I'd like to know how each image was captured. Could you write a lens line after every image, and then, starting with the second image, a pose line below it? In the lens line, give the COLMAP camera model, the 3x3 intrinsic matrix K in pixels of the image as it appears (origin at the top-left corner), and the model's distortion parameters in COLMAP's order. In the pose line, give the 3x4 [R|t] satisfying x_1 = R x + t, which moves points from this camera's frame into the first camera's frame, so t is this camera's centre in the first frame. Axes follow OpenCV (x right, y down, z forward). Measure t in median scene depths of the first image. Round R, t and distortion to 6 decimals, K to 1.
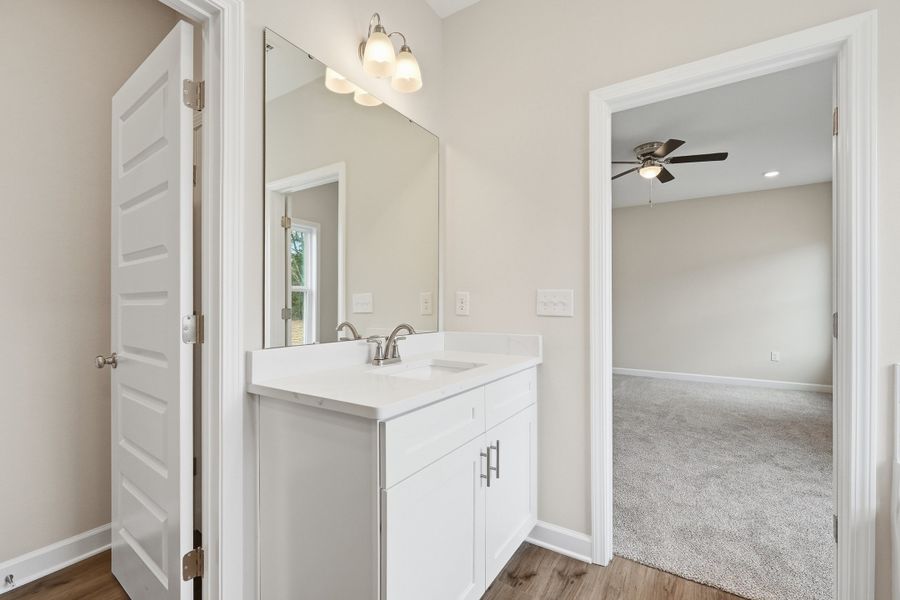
lens RADIAL K [[406.5, 0, 452.2], [0, 406.5, 310.0], [0, 0, 1]] dist [-0.001144, 0.000520]
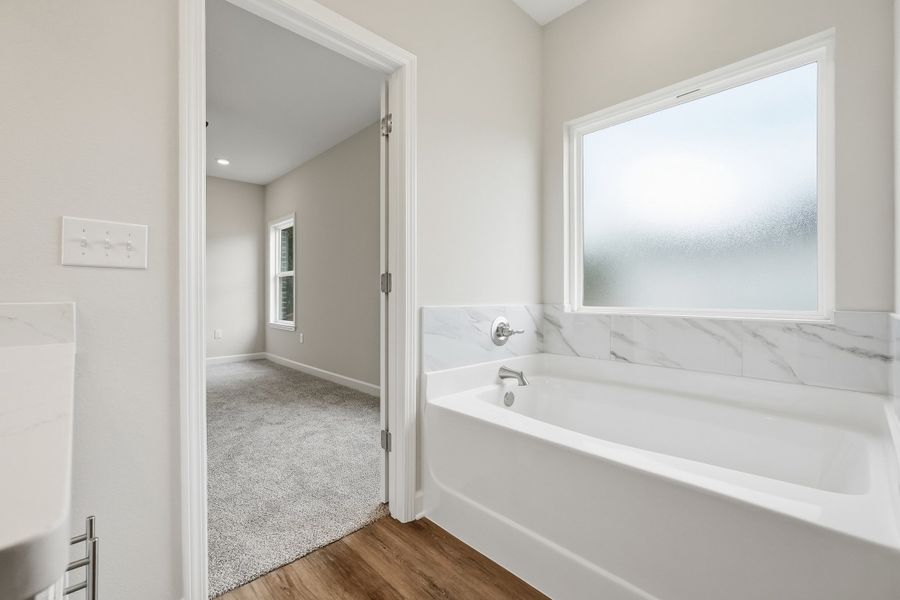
lens RADIAL K [[390.6, 0, 450.0], [0, 390.6, 300.0], [0, 0, 1]] dist [0.018486, 0.000078]
pose [[0.236239, -0.011711, 0.971624, -0.175881], [0.016596, 0.999830, 0.008016, 0.064415], [-0.971553, 0.014231, 0.236393, 0.392249]]
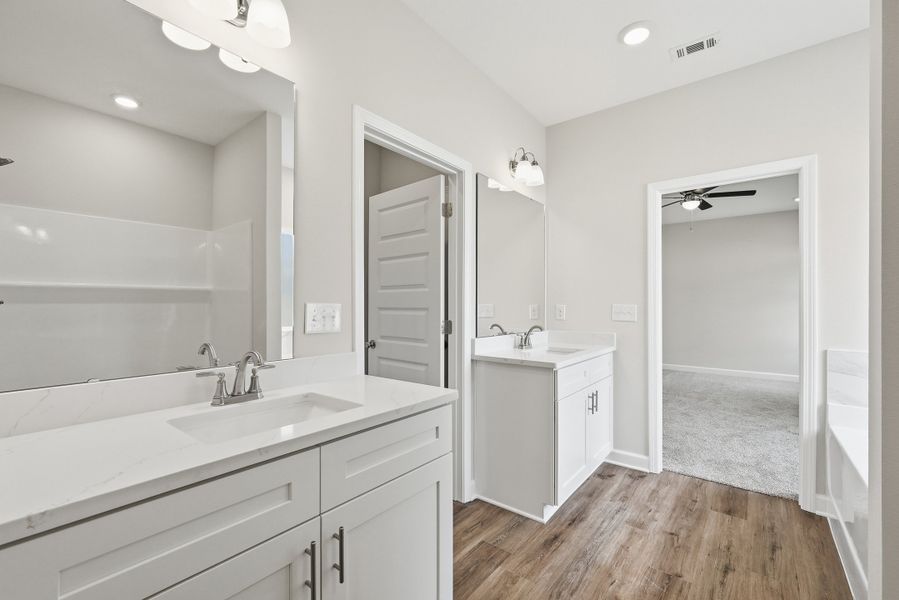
lens RADIAL K [[412.1, 0, 440.3], [0, 412.1, 305.6], [0, 0, 1]] dist [-0.000314, 0.000338]
pose [[0.994559, 0.004228, -0.104089, -0.308886], [-0.005044, 0.999959, -0.007570, -0.031054], [0.104053, 0.008054, 0.994539, -0.709082]]
